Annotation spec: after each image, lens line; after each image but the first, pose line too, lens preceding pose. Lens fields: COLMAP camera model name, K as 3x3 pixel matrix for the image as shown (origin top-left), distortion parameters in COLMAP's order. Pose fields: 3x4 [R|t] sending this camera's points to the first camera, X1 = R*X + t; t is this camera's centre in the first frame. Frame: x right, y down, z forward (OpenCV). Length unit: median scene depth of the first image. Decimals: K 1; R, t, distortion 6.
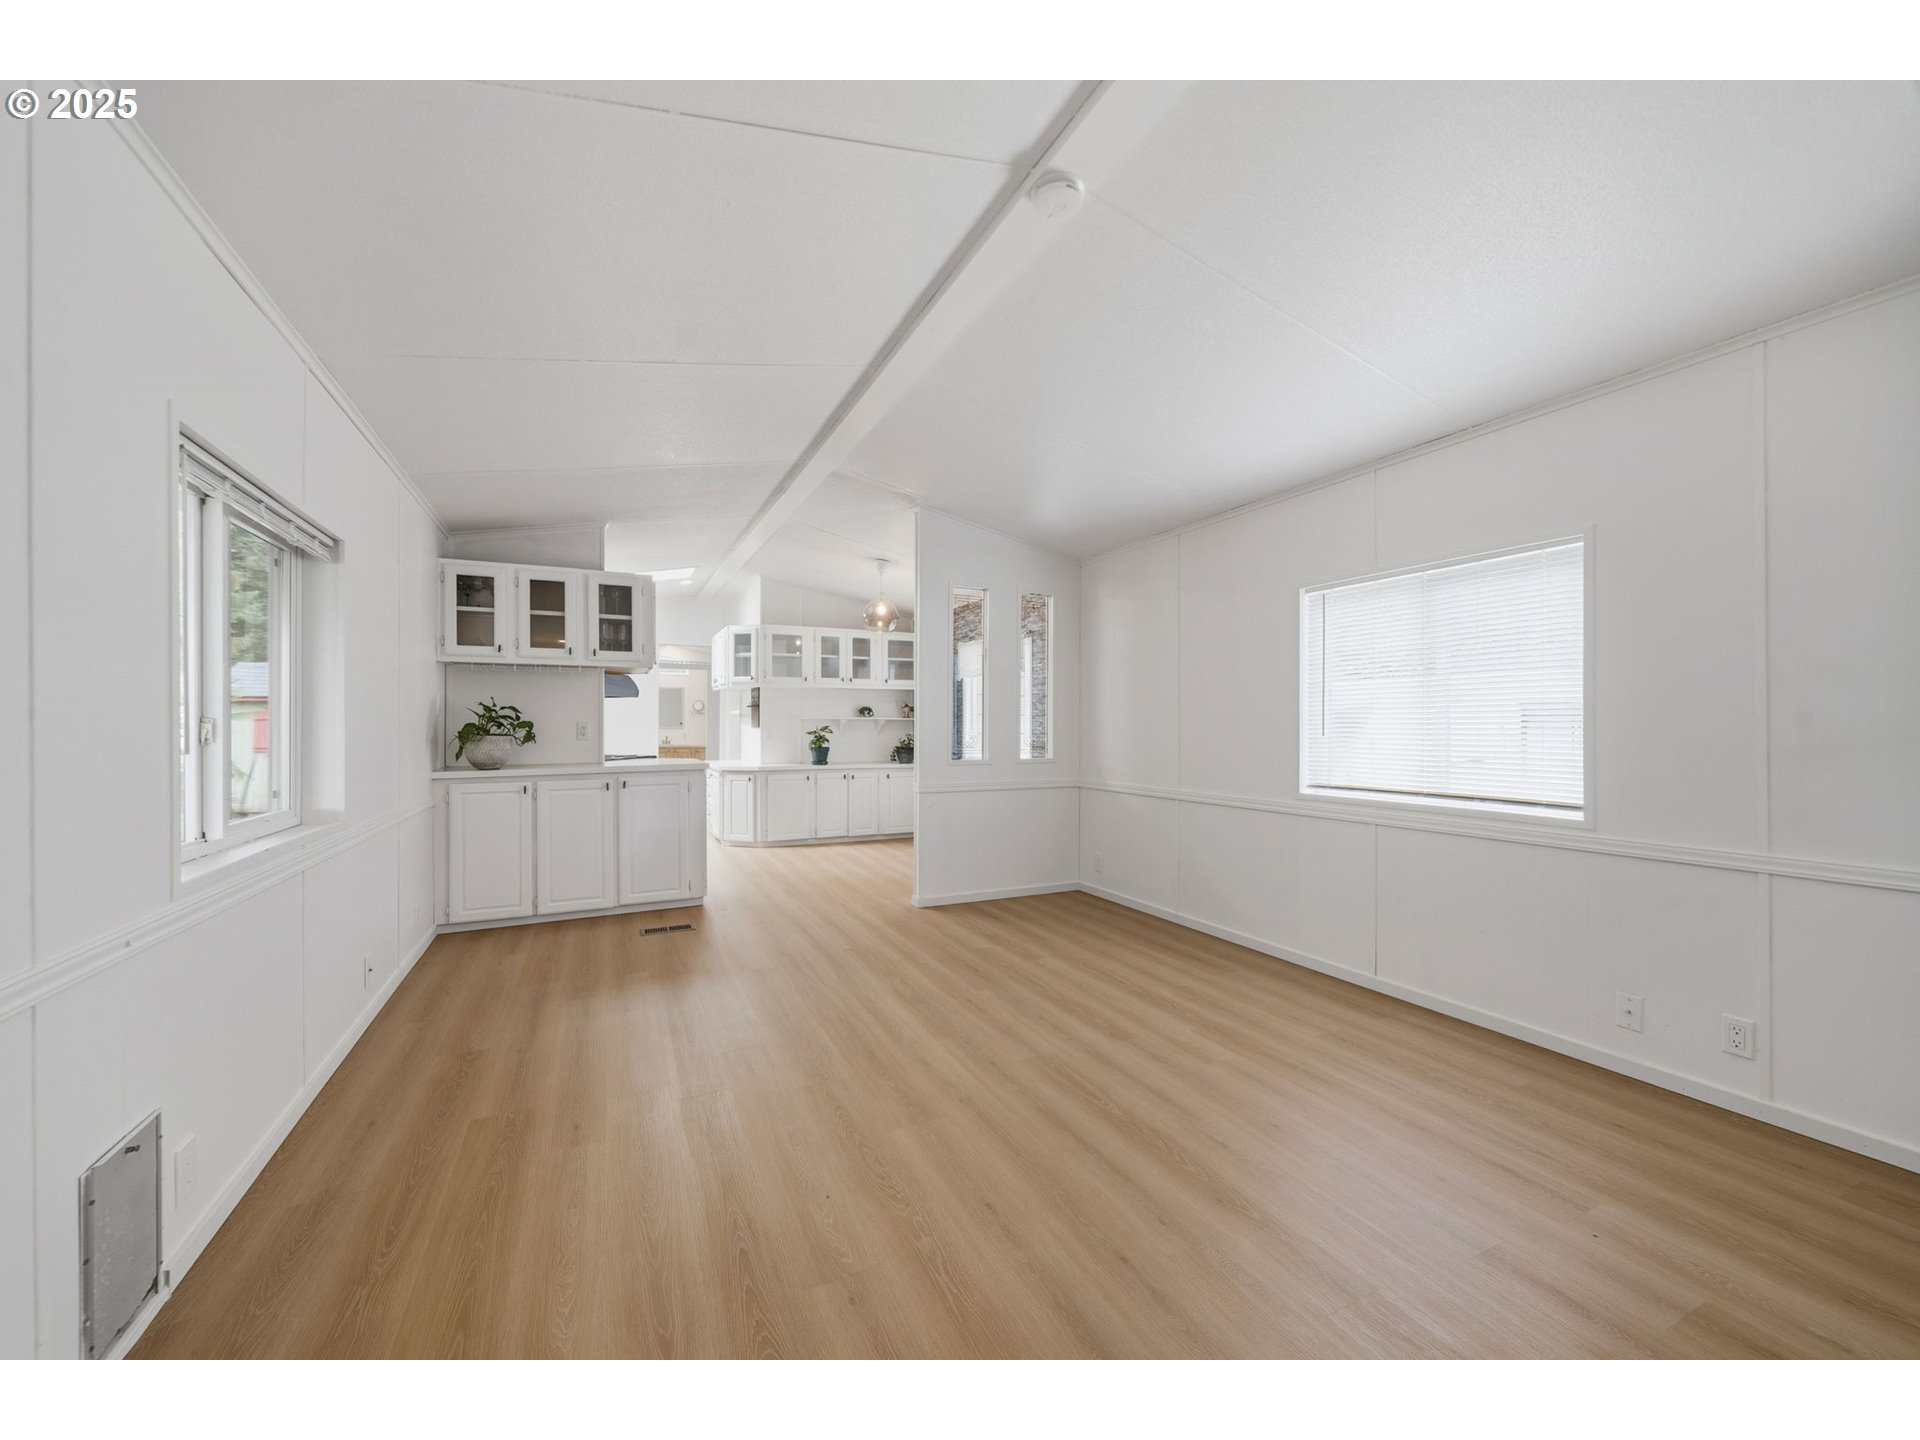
lens RADIAL K [[726.6, 0, 952.6], [0, 726.6, 726.0], [0, 0, 1]] dist [-0.005643, 0.000042]
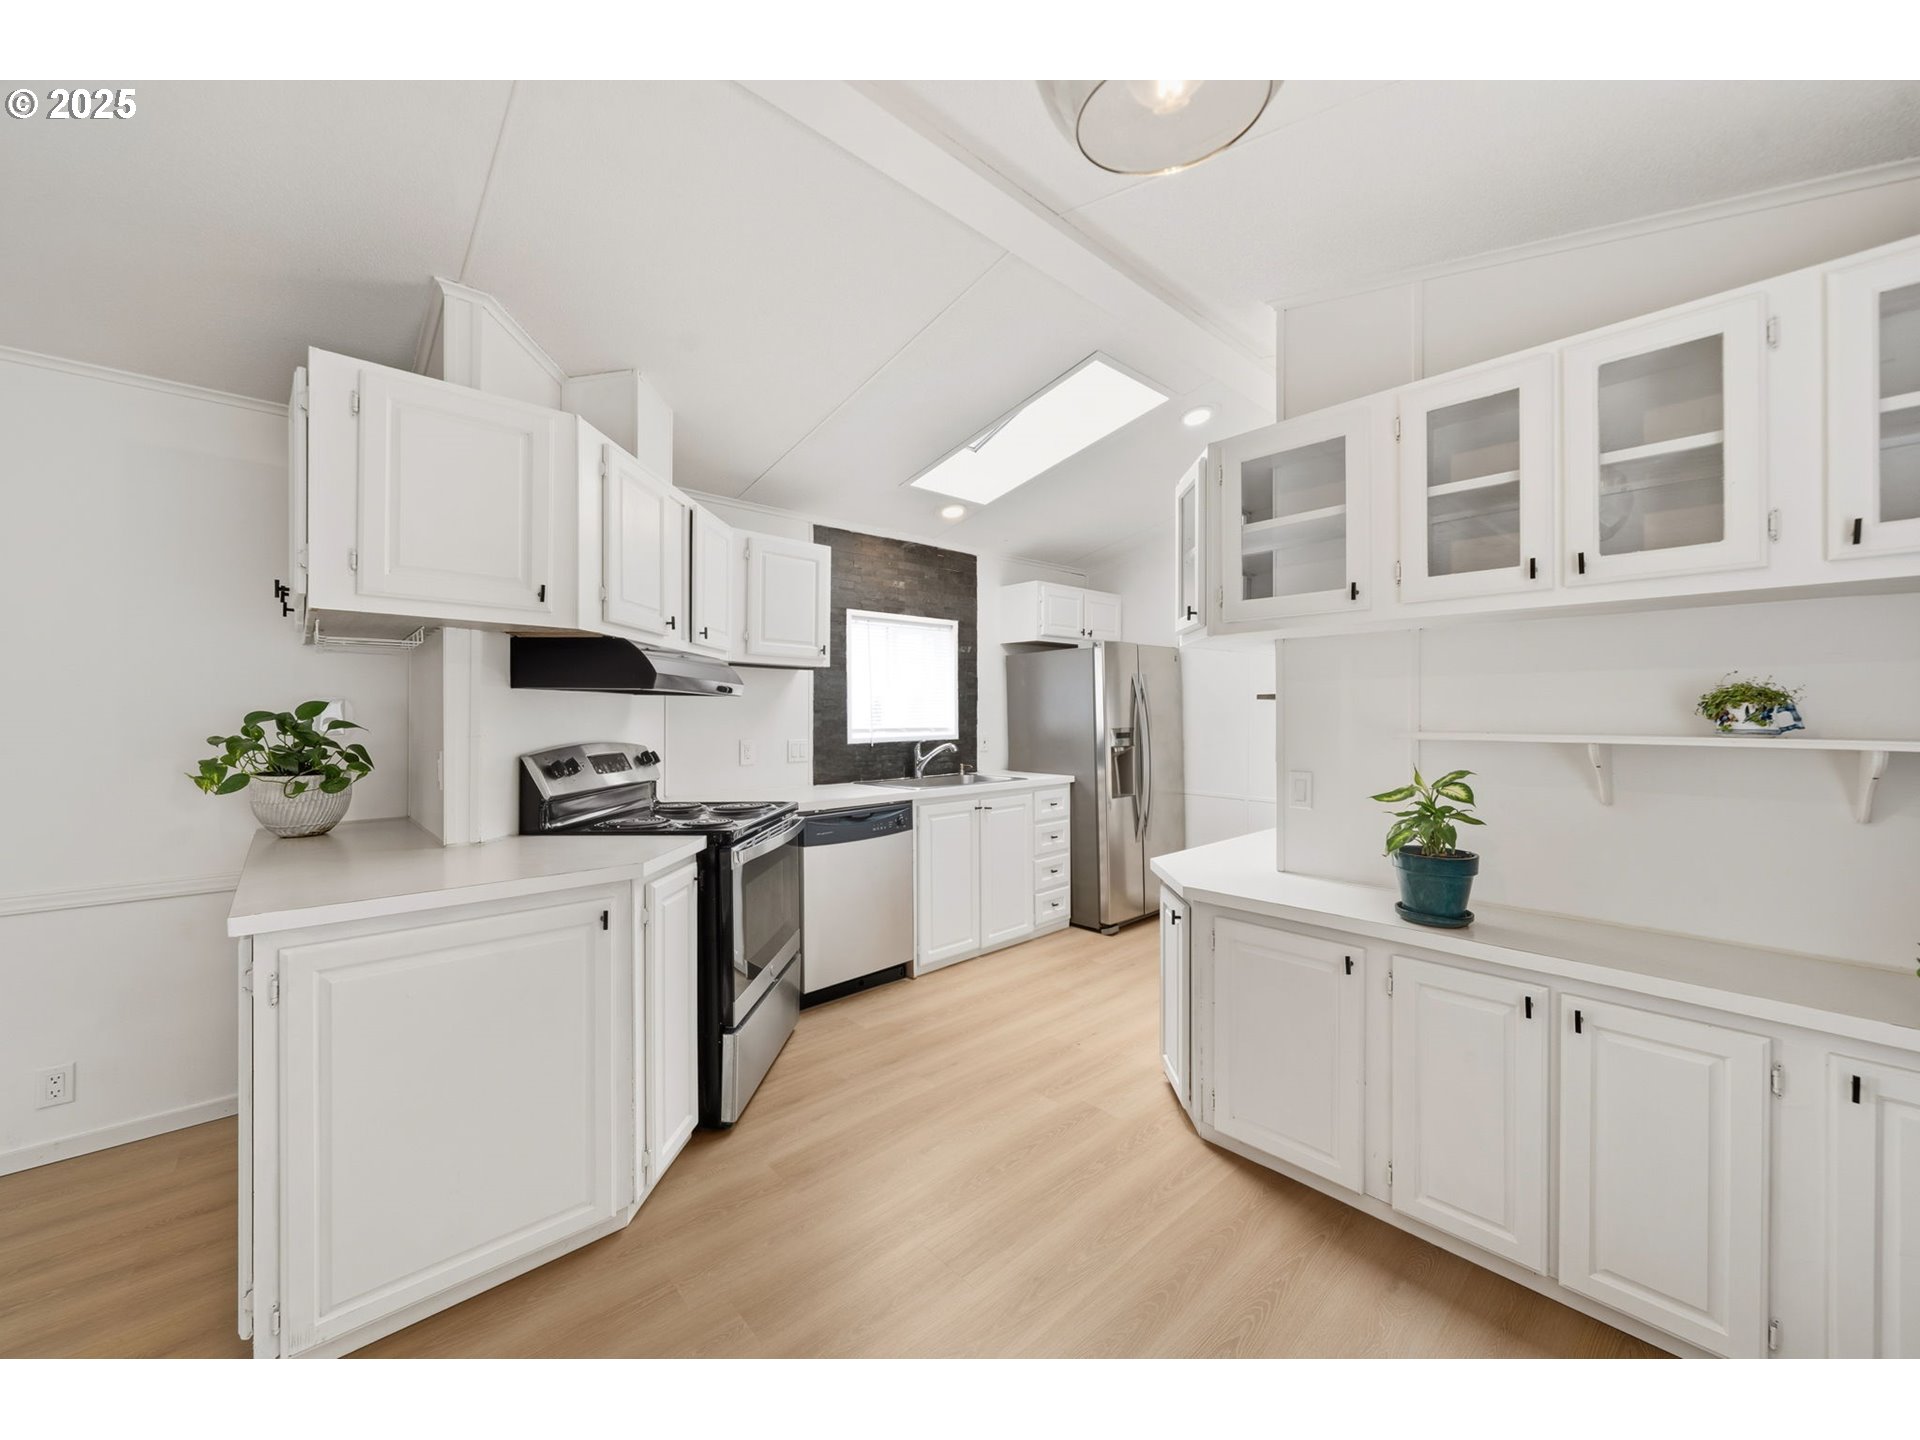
lens RADIAL K [[726.6, 0, 962.6], [0, 726.6, 714.1], [0, 0, 1]] dist [-0.005643, 0.000042]
pose [[0.292298, 0.000563, -0.956327, 0.010763], [-0.003036, 0.999995, -0.000340, -0.018443], [0.956322, 0.003002, 0.292299, 0.768664]]
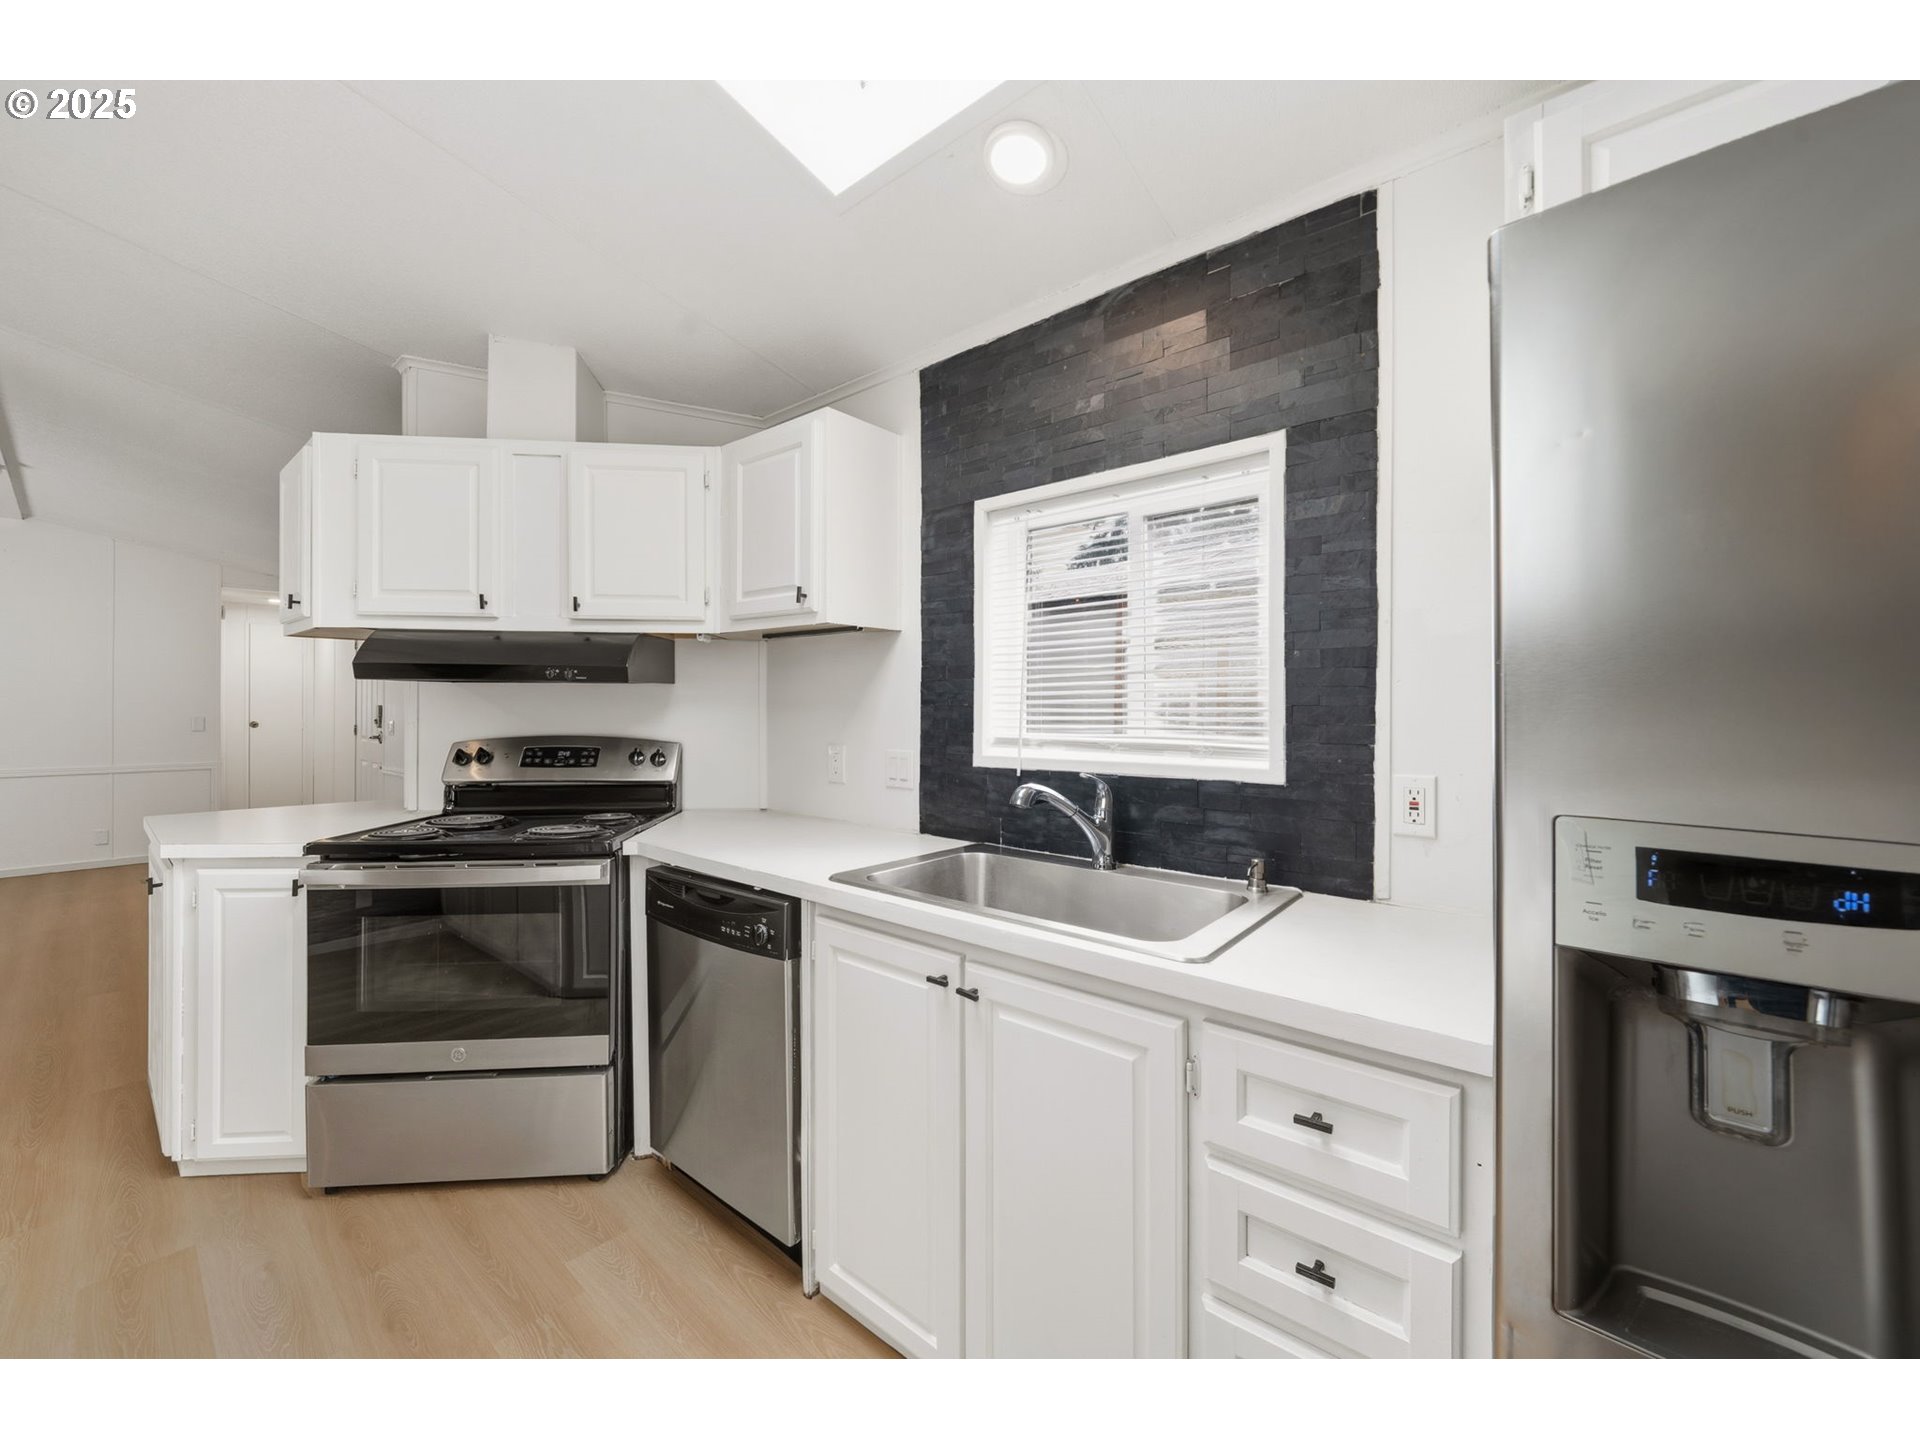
lens RADIAL K [[726.6, 0, 947.6], [0, 726.6, 710.0], [0, 0, 1]] dist [-0.005643, 0.000042]
pose [[-0.909030, -0.001279, -0.416729, -0.383031], [-0.005386, 0.999948, 0.008680, -0.019783], [0.416696, 0.010135, -0.908989, 1.072967]]
